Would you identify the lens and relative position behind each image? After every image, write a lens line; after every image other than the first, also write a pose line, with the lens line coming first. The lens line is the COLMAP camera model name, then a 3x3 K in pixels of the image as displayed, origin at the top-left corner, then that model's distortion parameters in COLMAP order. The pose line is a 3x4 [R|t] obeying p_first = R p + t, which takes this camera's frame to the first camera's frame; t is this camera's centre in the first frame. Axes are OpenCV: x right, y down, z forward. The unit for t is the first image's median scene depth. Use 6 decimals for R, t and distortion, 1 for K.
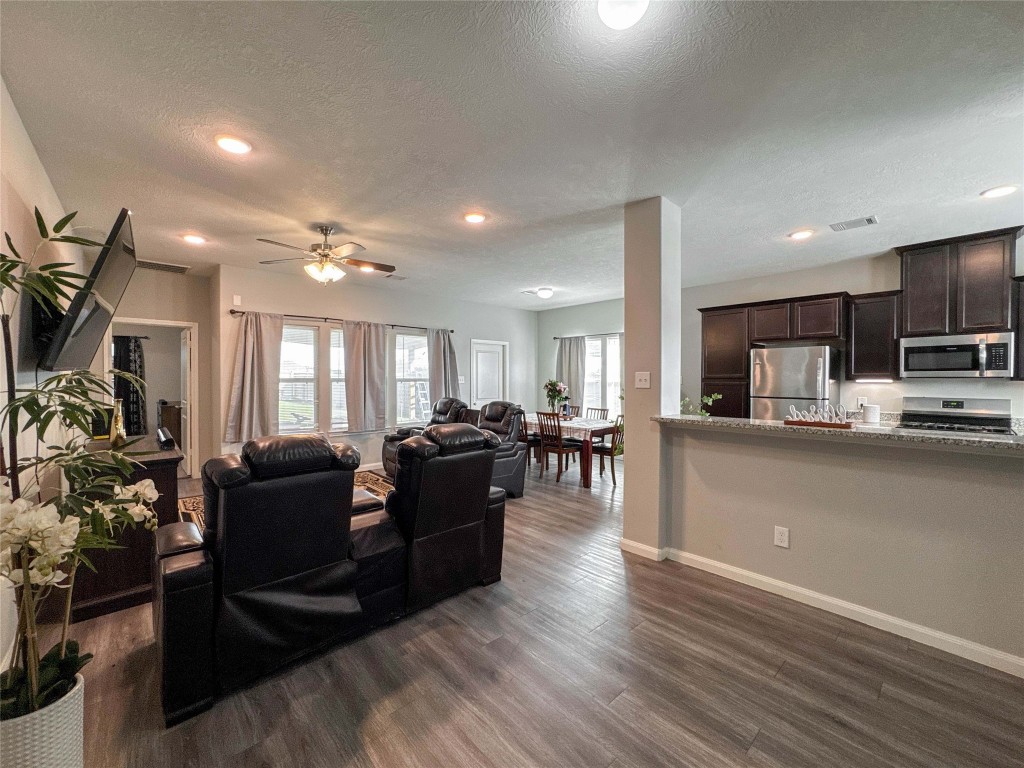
lens RADIAL K [[416.9, 0, 512.0], [0, 416.9, 384.0], [0, 0, 1]] dist [-0.009910, 0.000259]
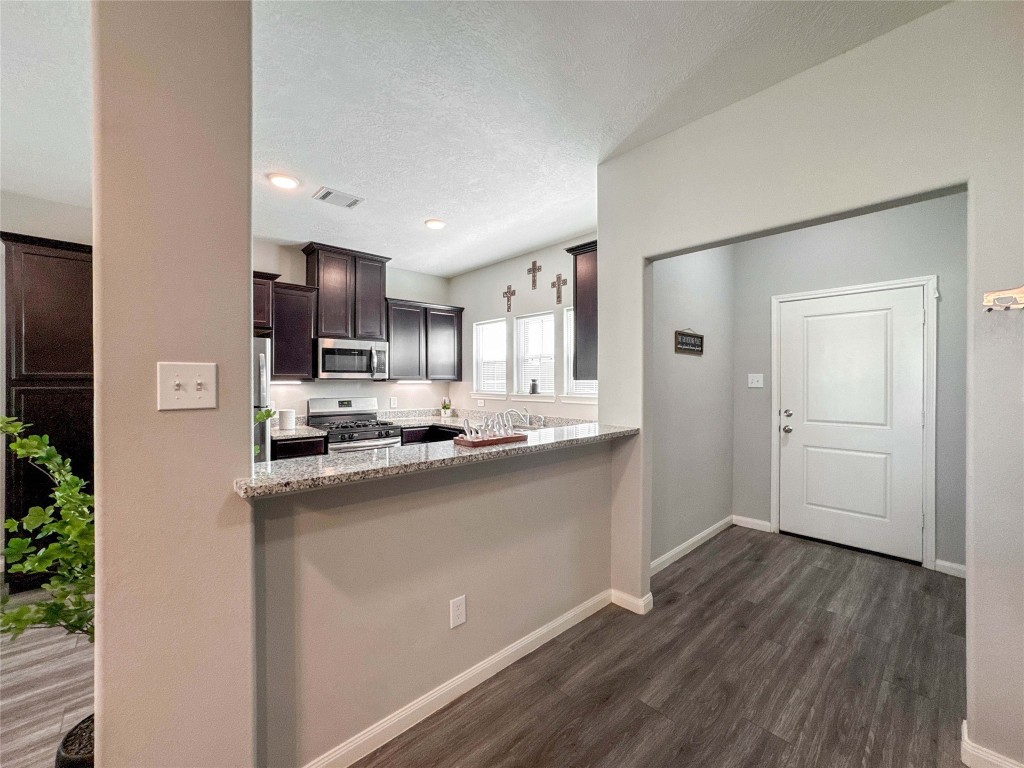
lens RADIAL K [[416.9, 0, 512.0], [0, 416.9, 384.0], [0, 0, 1]] dist [-0.009910, 0.000259]
pose [[0.006060, -0.011690, 0.999913, -0.028088], [0.007250, 0.999906, 0.011646, -0.013125], [-0.999955, 0.007179, 0.006144, 0.593880]]
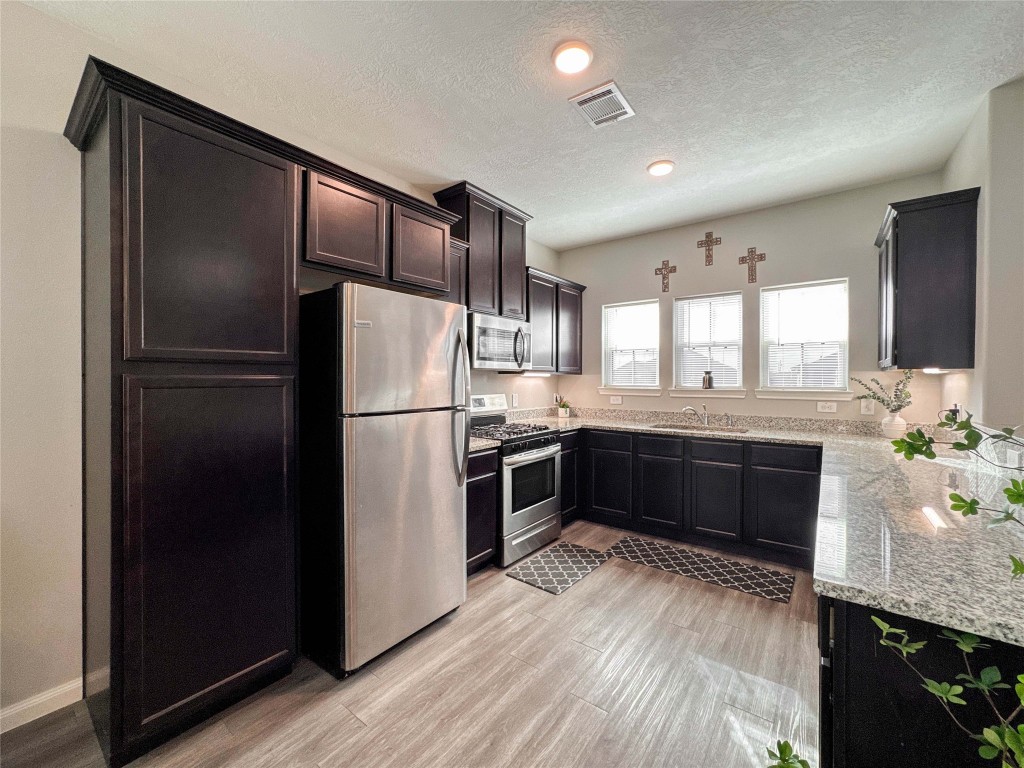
lens RADIAL K [[416.9, 0, 512.0], [0, 416.9, 384.0], [0, 0, 1]] dist [-0.009910, 0.000259]
pose [[-0.183694, -0.016354, 0.982847, 0.254311], [0.004183, 0.999840, 0.017419, -0.001835], [-0.982975, 0.007311, -0.183596, 1.181518]]
